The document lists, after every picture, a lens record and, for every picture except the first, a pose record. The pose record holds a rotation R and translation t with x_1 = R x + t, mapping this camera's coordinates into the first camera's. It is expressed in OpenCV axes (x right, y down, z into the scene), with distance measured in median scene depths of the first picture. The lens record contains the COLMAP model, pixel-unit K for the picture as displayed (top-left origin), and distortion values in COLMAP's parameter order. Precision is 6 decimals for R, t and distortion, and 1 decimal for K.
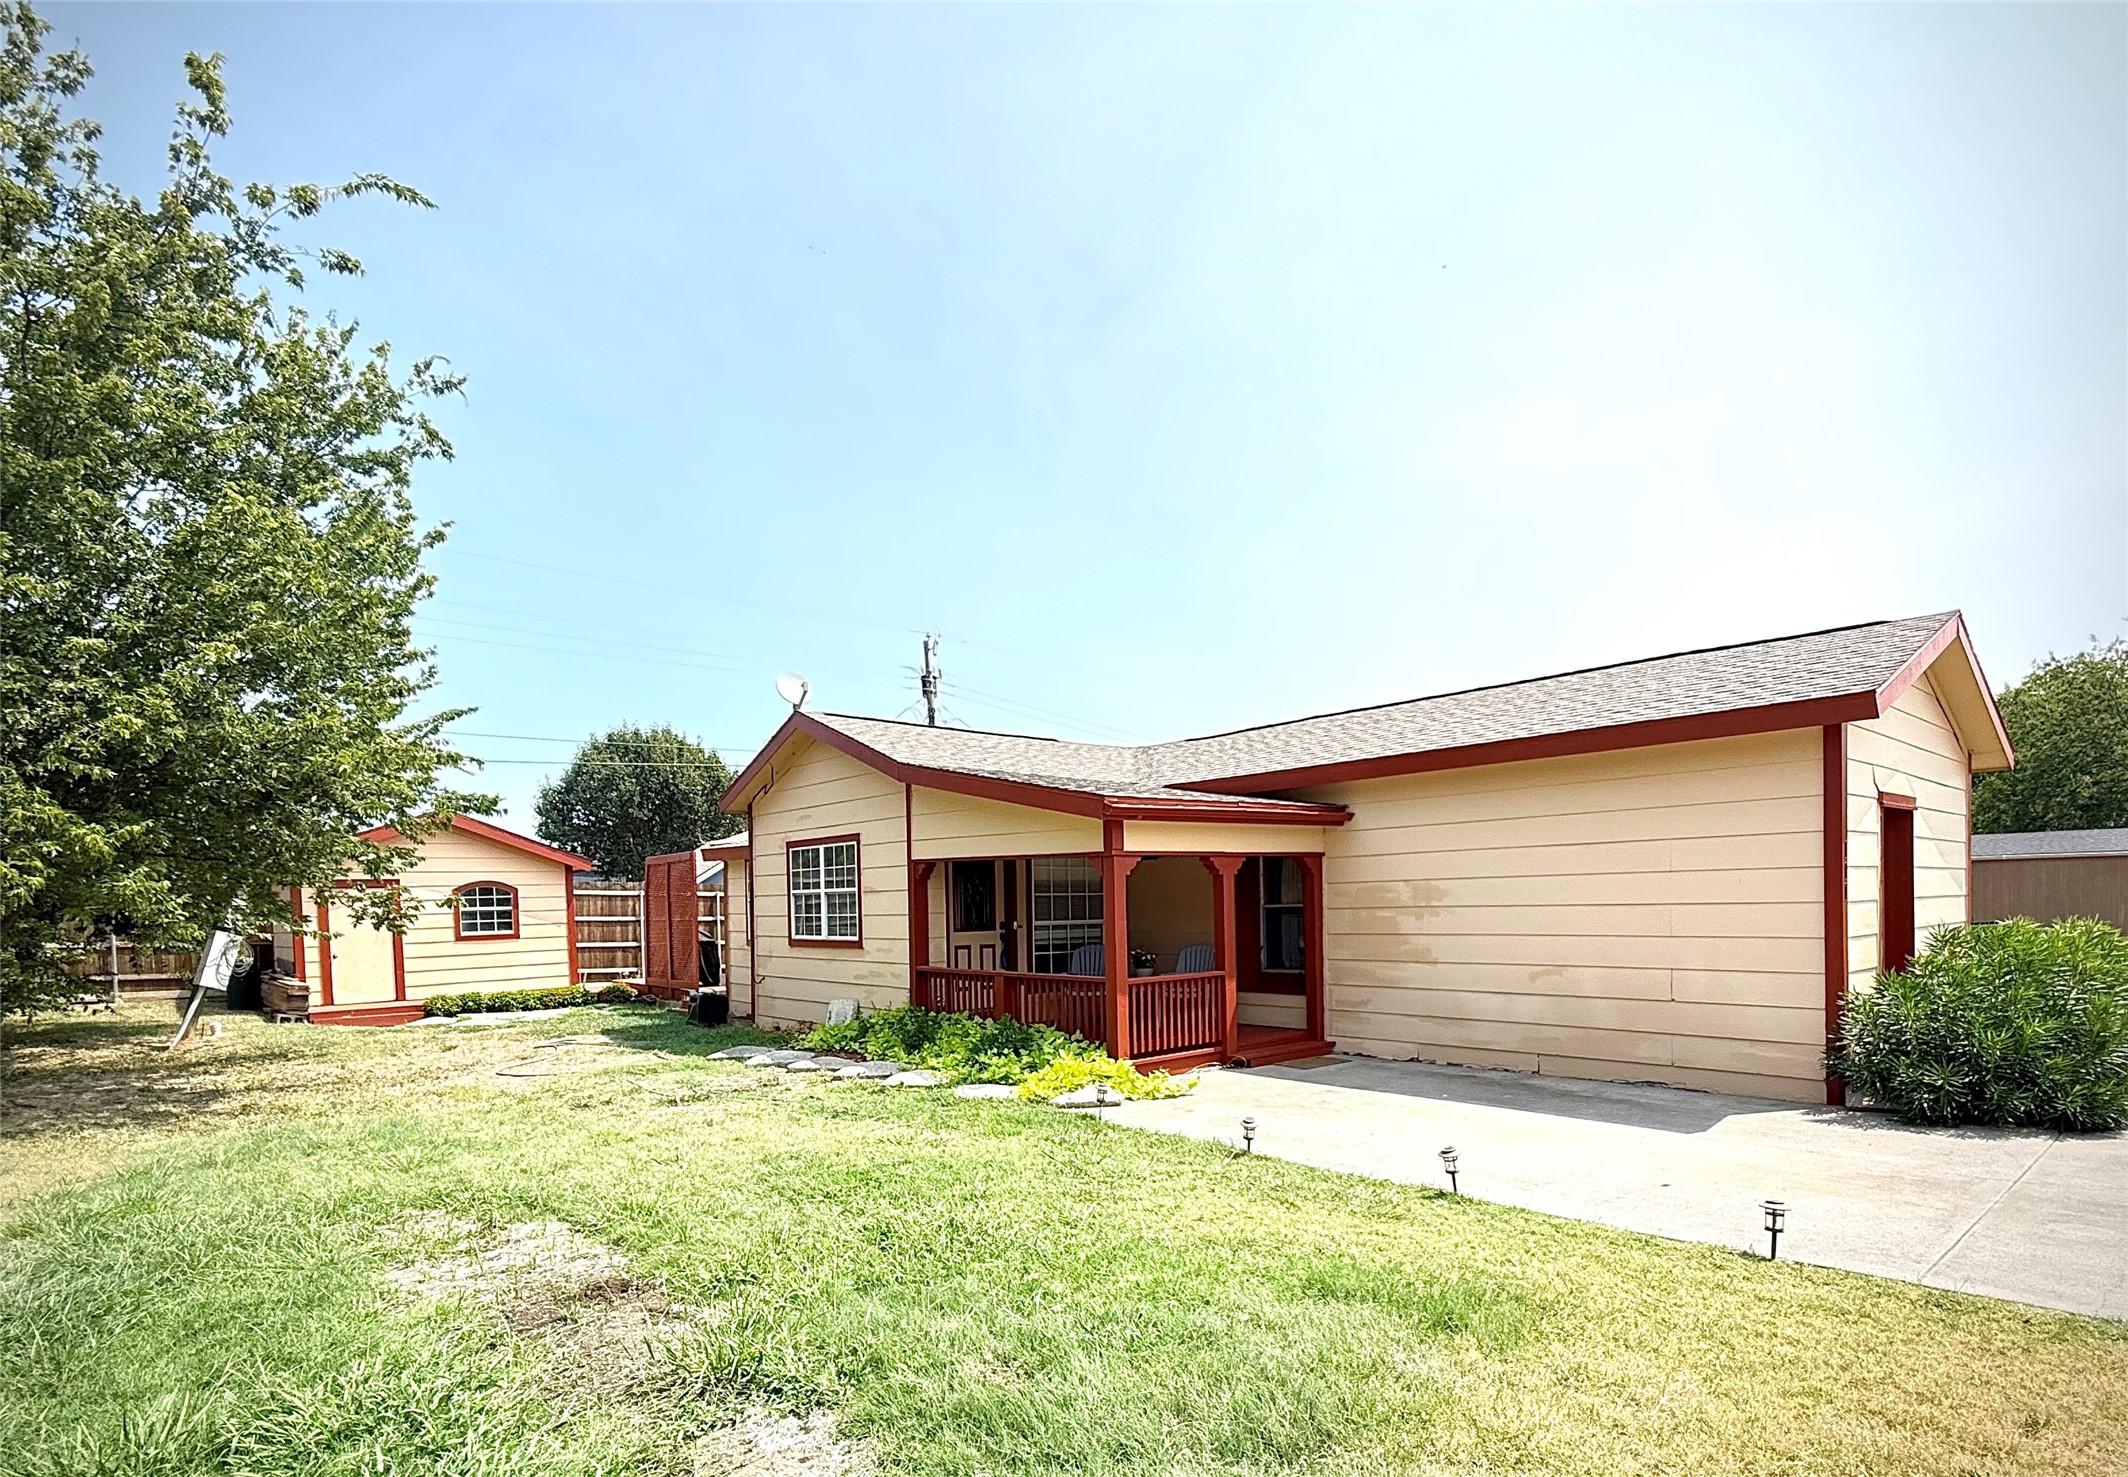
lens RADIAL K [[1106.9, 0, 1149.0], [0, 1106.9, 921.0], [0, 0, 1]] dist [-0.002080, -0.000602]
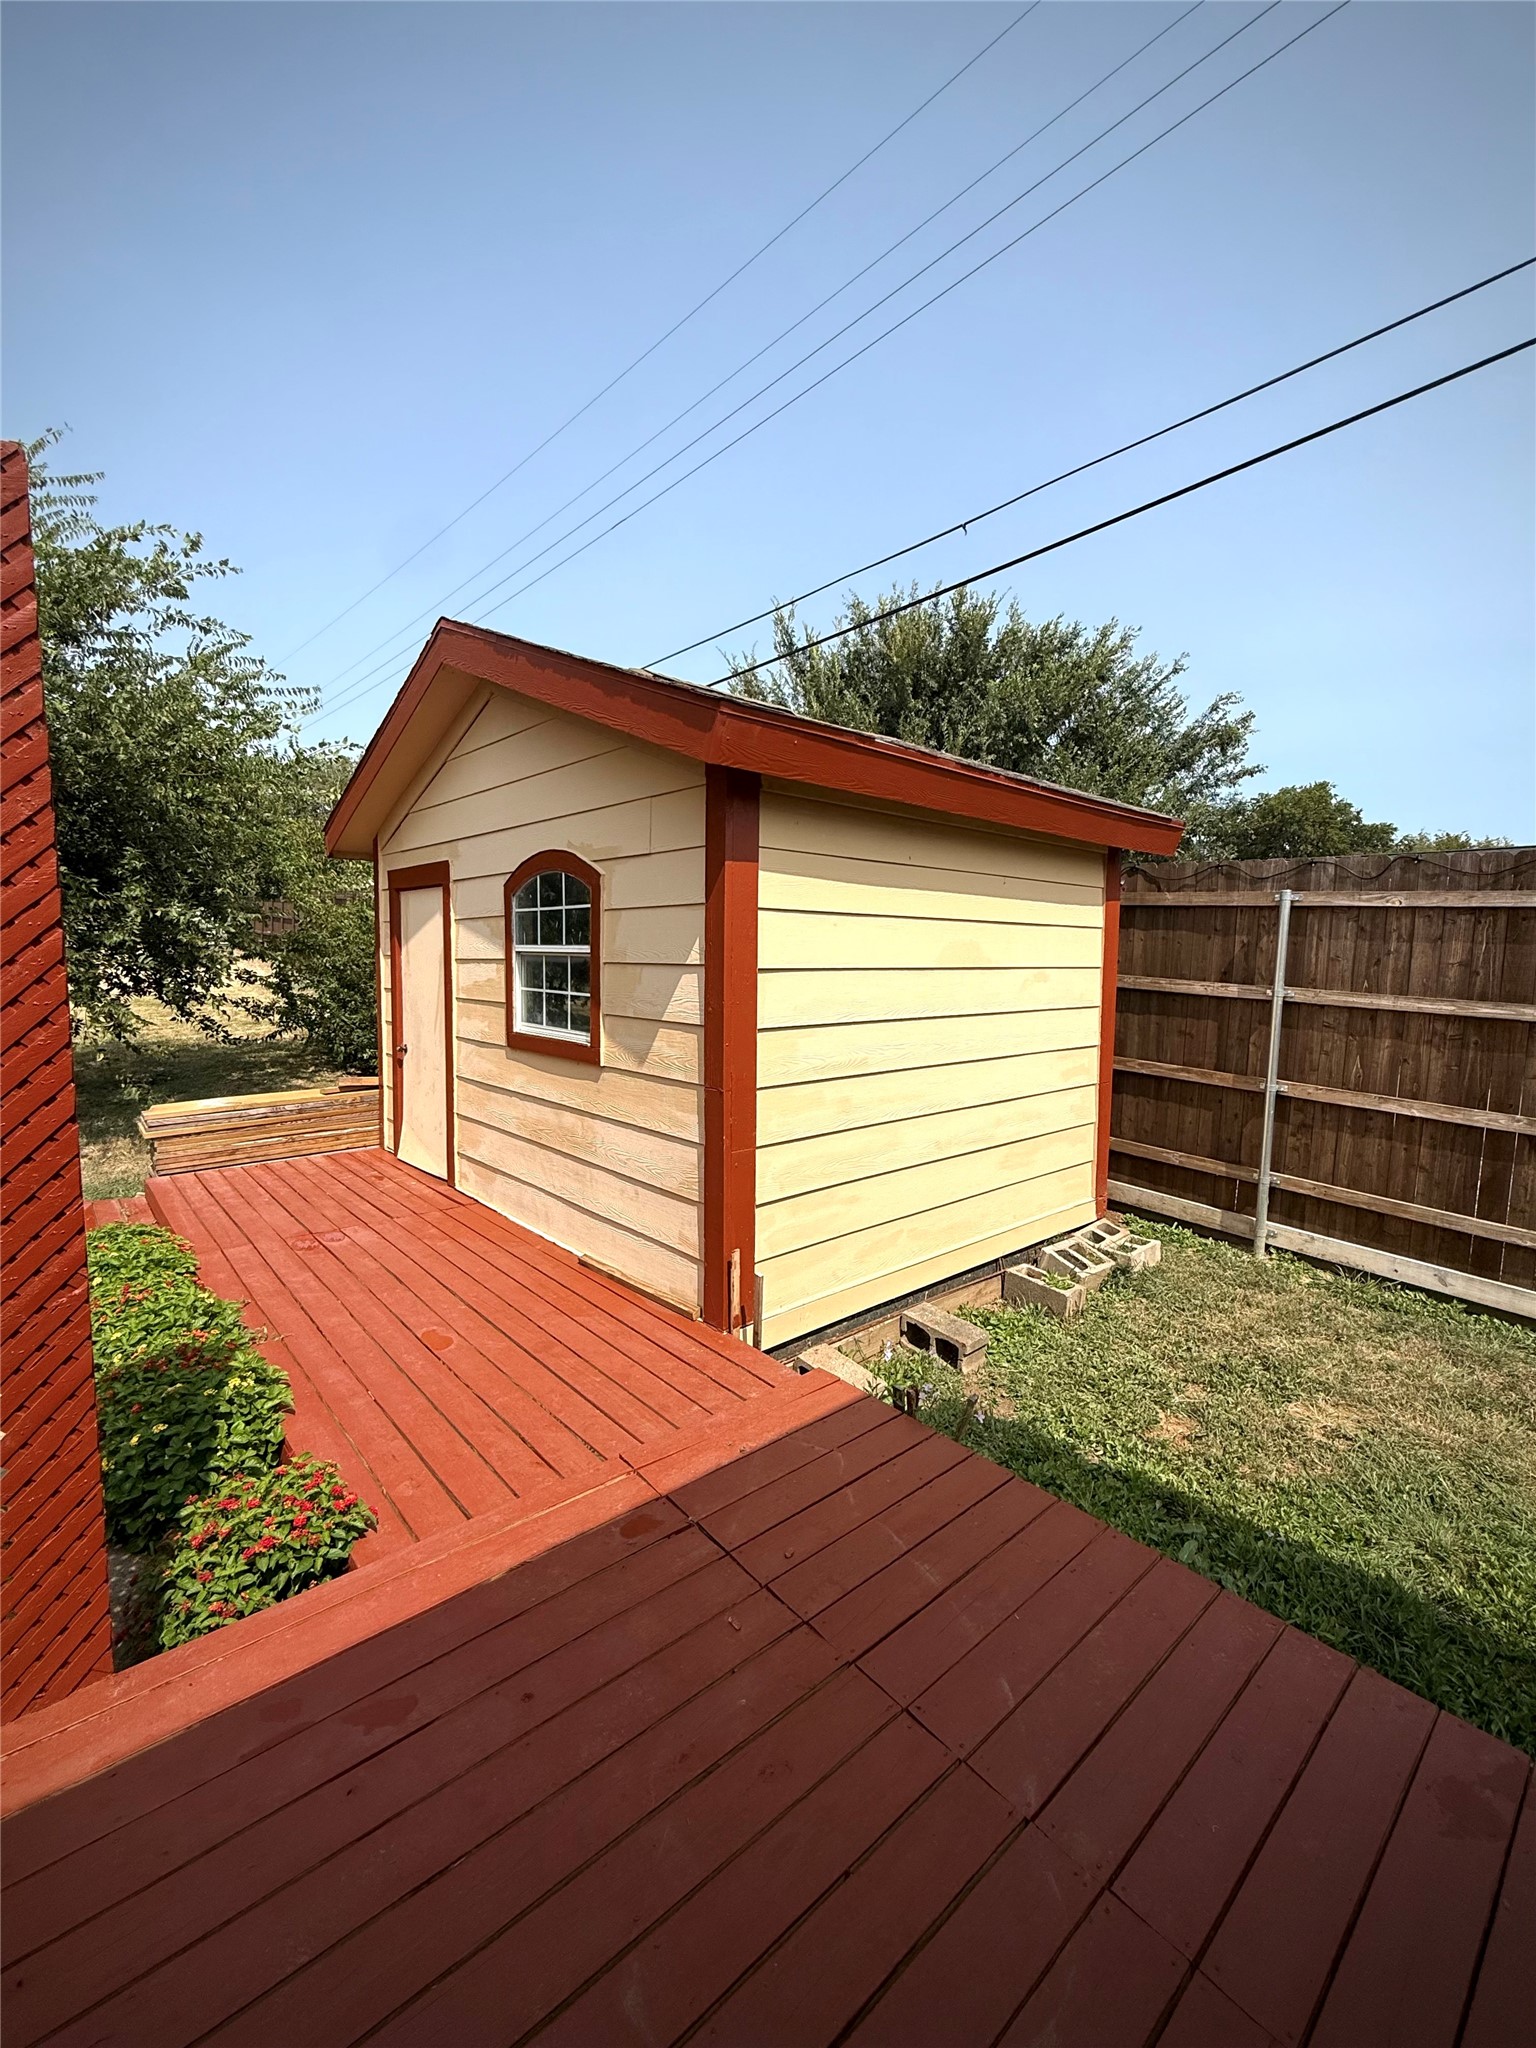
lens RADIAL K [[843.9, 0, 769.1], [0, 843.9, 1023.3], [0, 0, 1]] dist [-0.001448, 0.000641]
pose [[-0.044943, 0.114717, -0.992381, -0.626150], [-0.030986, 0.992747, 0.116162, -0.031965], [0.998509, 0.035970, -0.041063, 1.752061]]
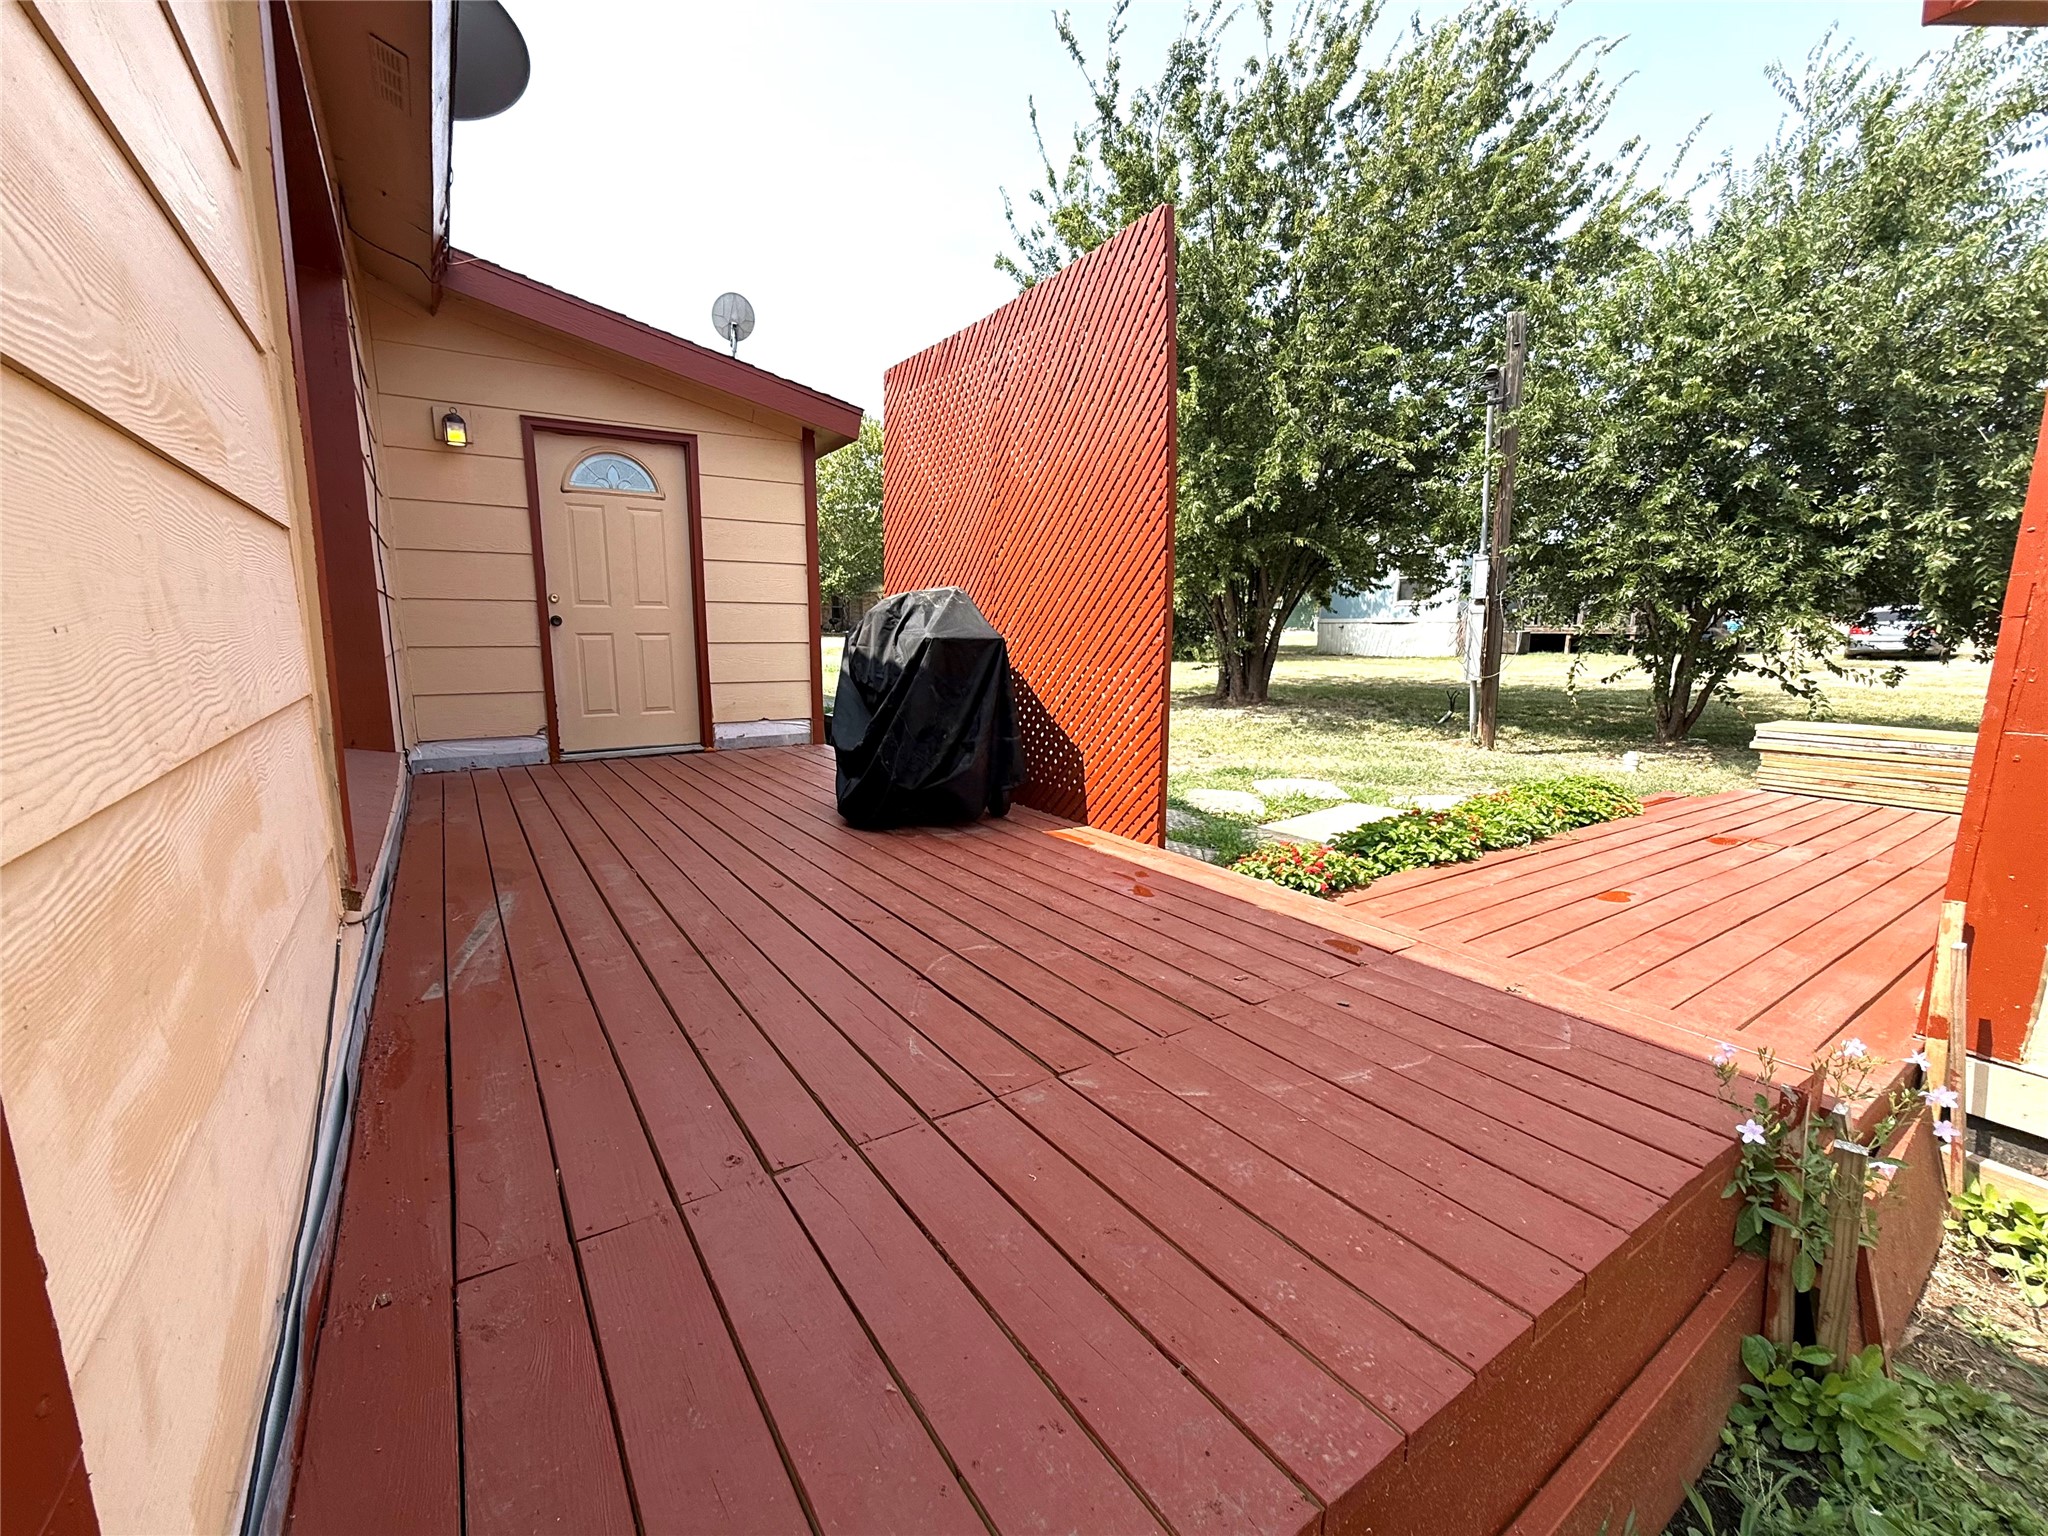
lens RADIAL K [[843.9, 0, 1026.0], [0, 843.9, 767.8], [0, 0, 1]] dist [-0.001448, 0.000641]
pose [[-0.988895, -0.008948, 0.148348, -0.757716], [0.017578, 0.984137, 0.176537, 0.025627], [-0.147574, 0.177185, -0.973051, 1.923336]]
